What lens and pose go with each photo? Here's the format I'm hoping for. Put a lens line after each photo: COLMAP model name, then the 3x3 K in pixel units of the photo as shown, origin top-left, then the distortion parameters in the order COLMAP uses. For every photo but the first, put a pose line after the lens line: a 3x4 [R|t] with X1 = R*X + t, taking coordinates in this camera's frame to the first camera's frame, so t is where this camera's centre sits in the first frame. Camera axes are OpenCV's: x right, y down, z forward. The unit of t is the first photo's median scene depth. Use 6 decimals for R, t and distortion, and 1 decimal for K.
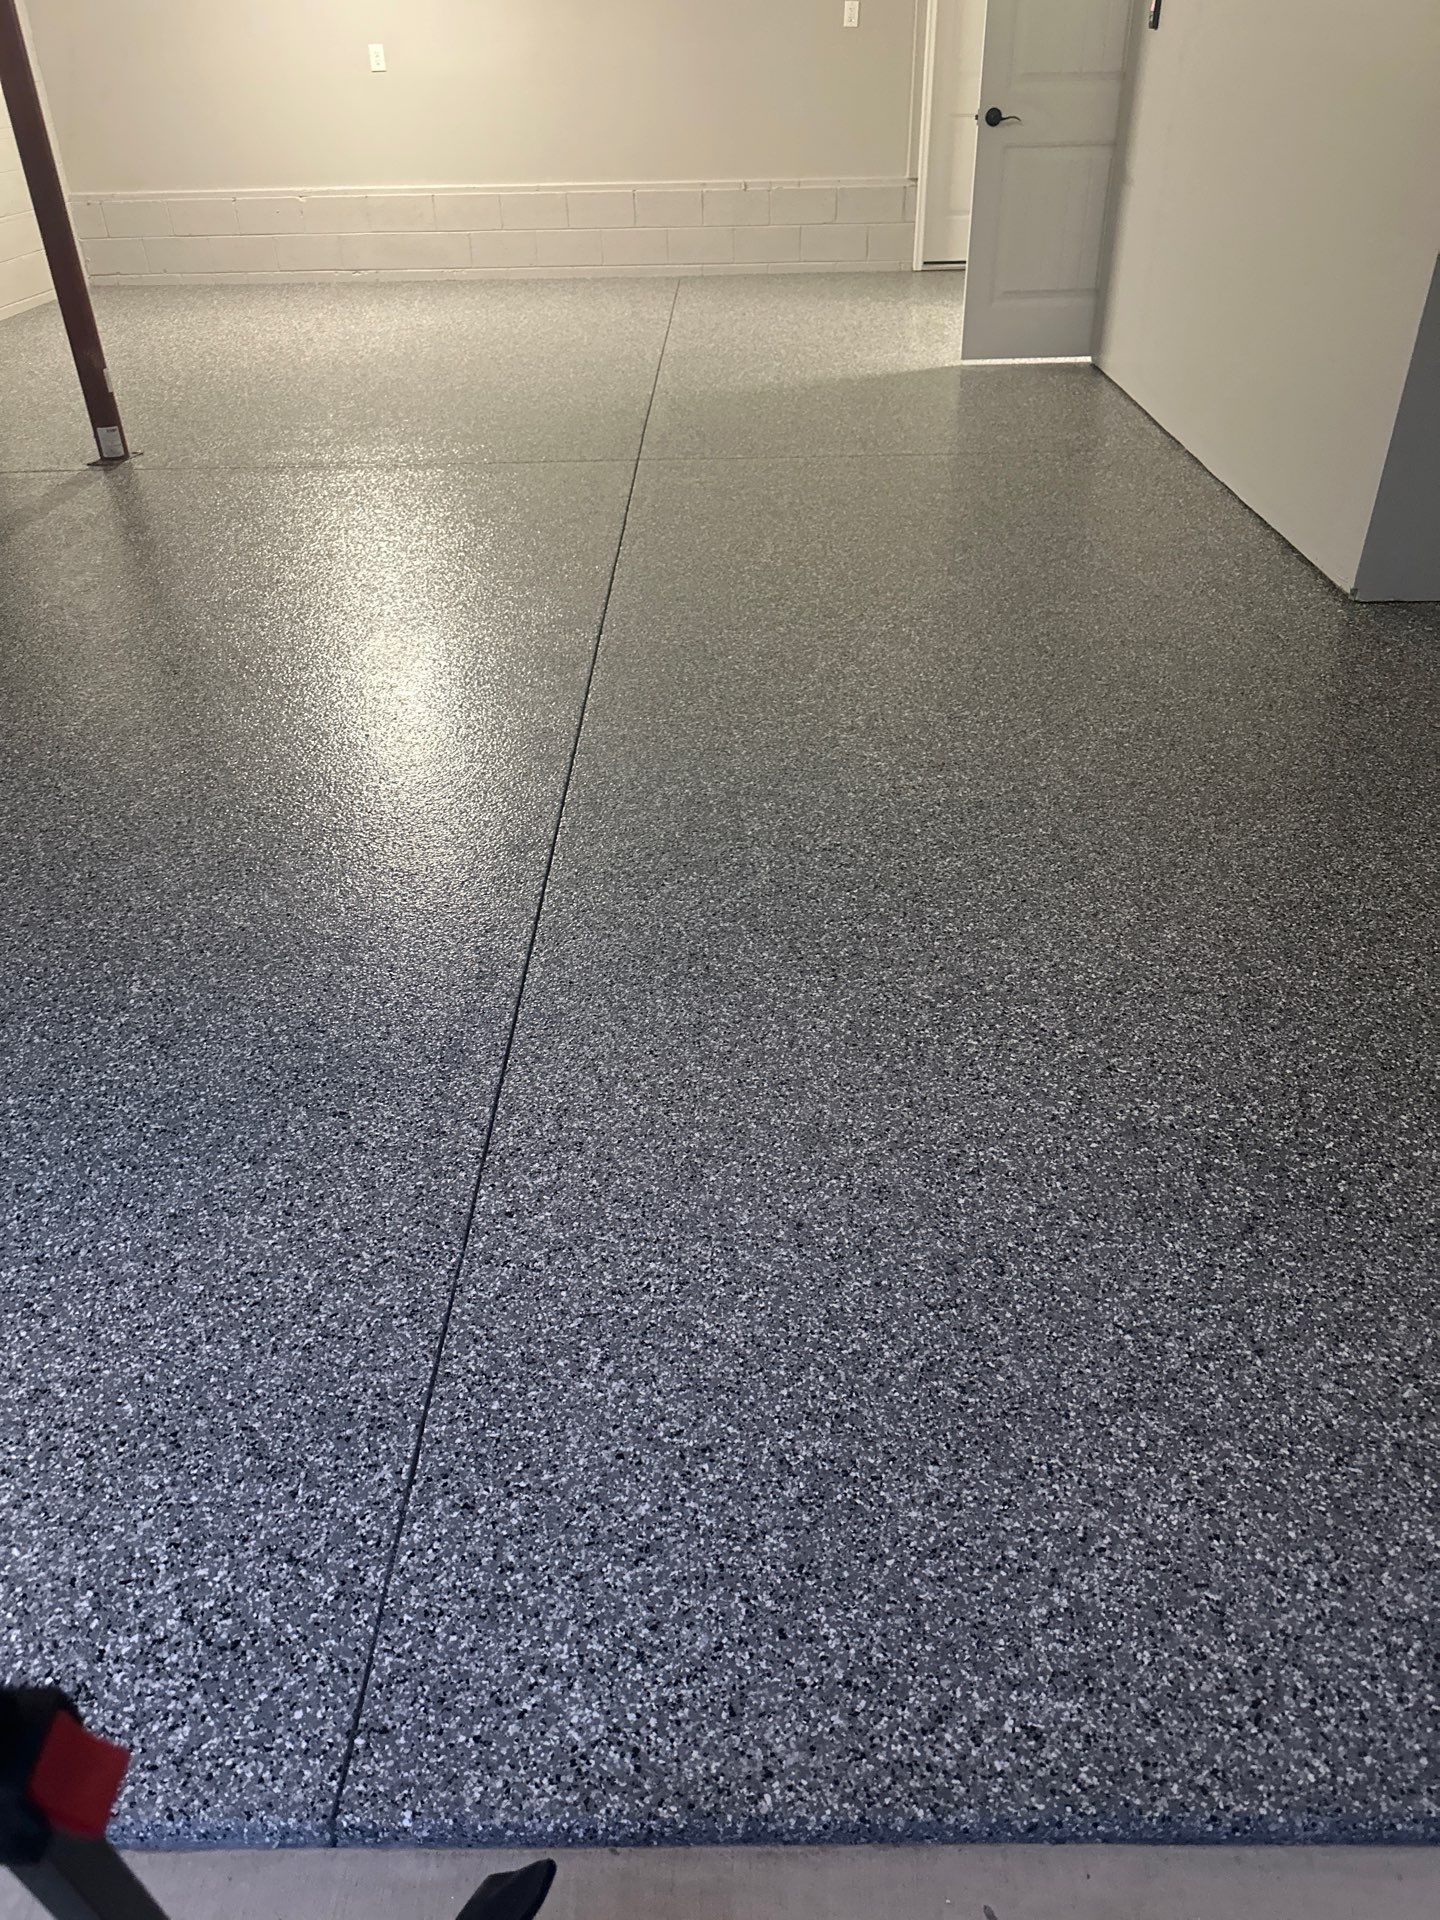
lens RADIAL K [[1350.2, 0, 711.6], [0, 1350.2, 972.3], [0, 0, 1]] dist [0.036435, -0.041974]
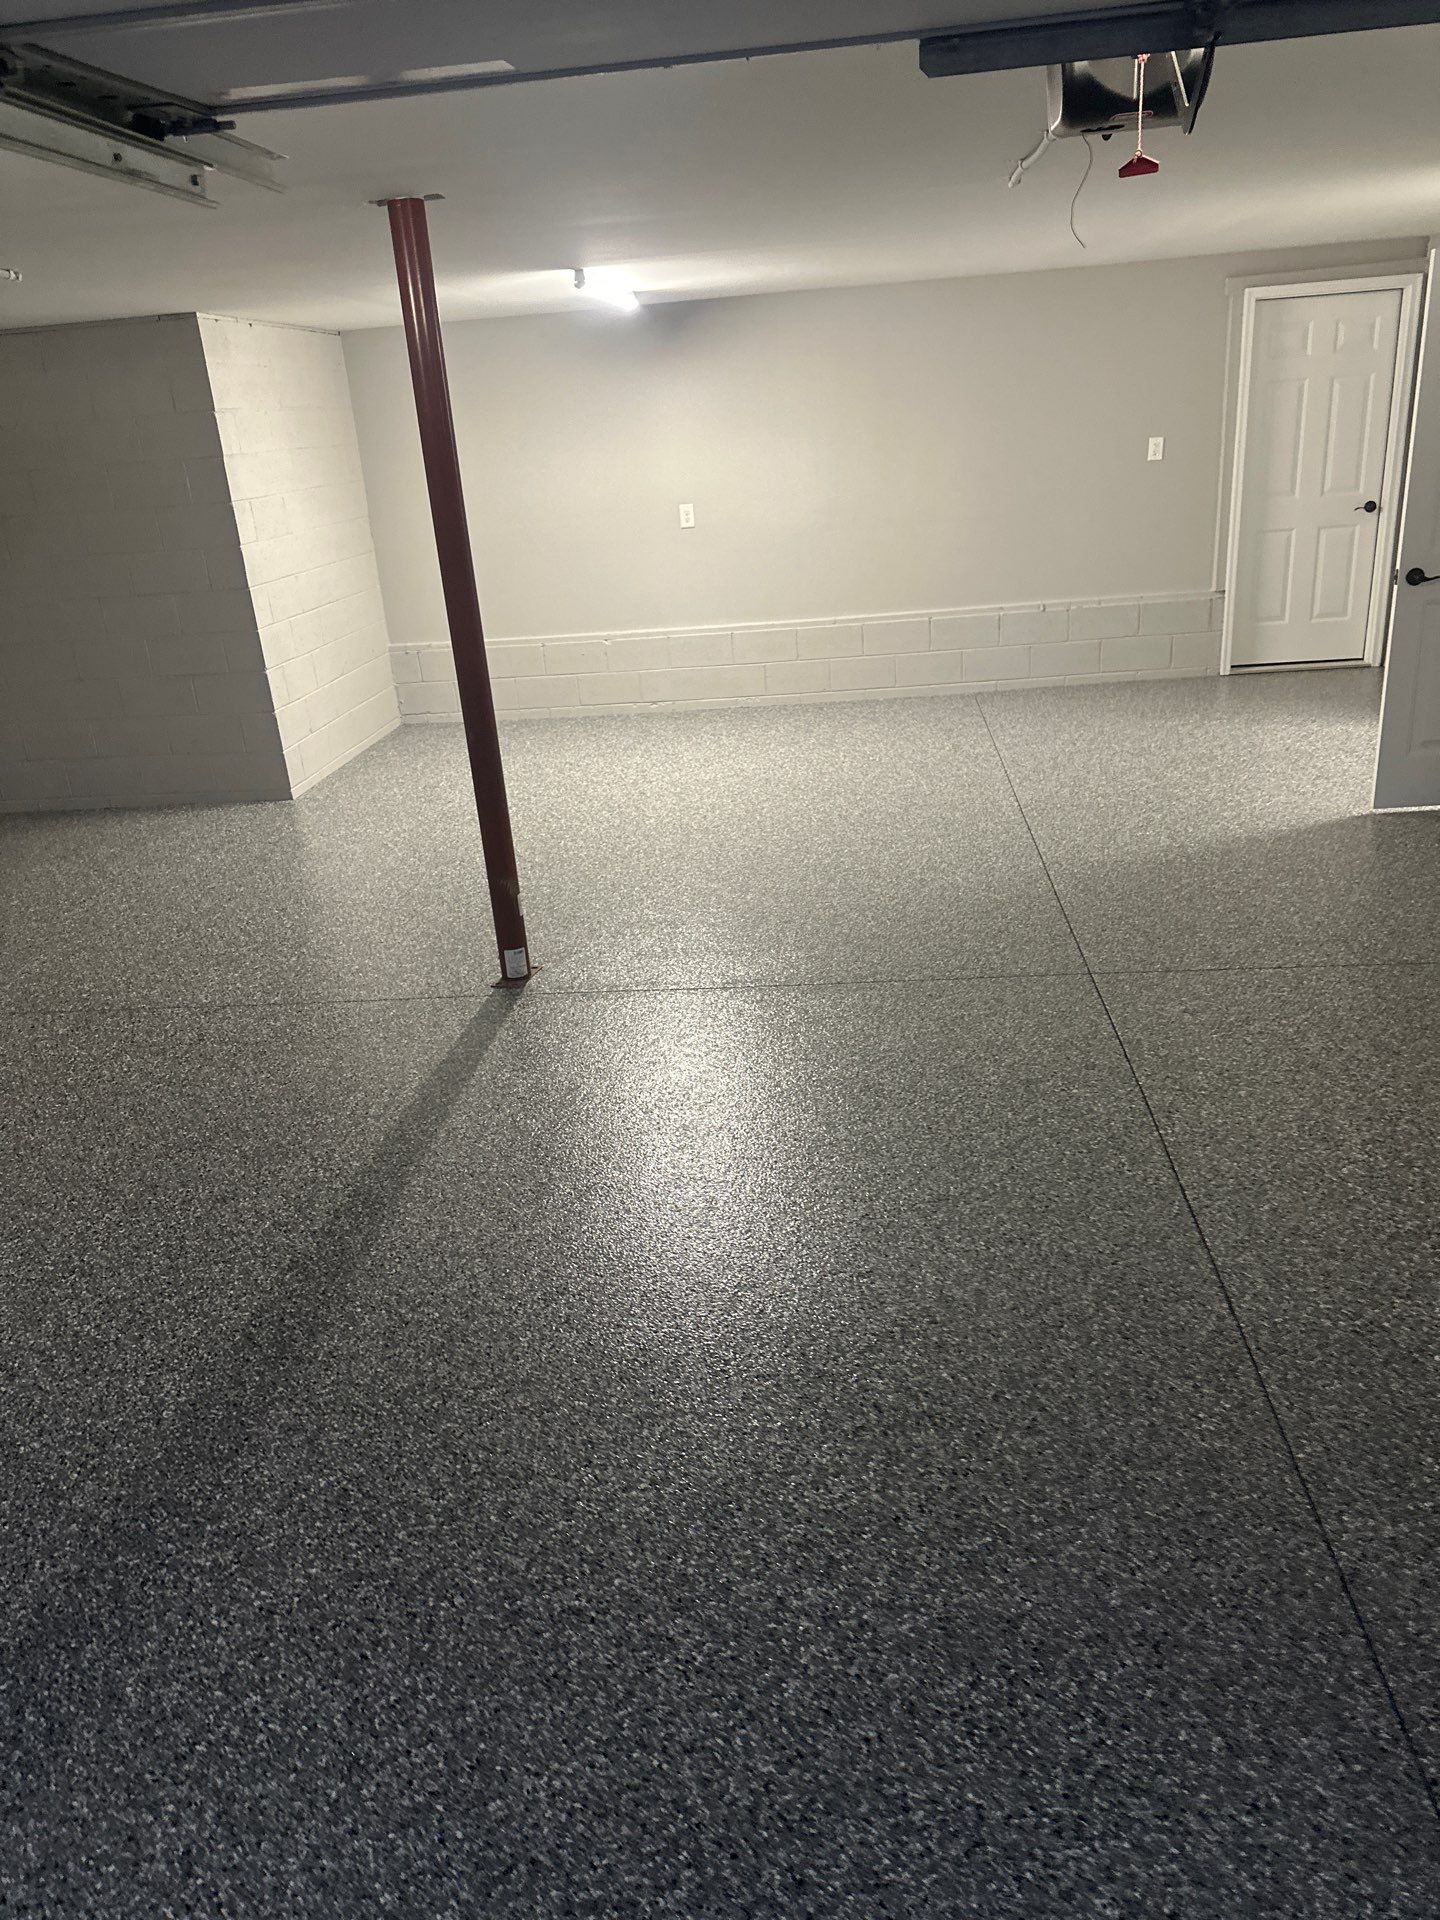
lens RADIAL K [[1350.2, 0, 697.8], [0, 1350.2, 962.7], [0, 0, 1]] dist [0.036435, -0.041974]
pose [[0.993899, -0.020901, -0.108295, -0.595260], [-0.002377, 0.977593, -0.210489, -0.545589], [0.110268, 0.209463, 0.971579, 0.298617]]
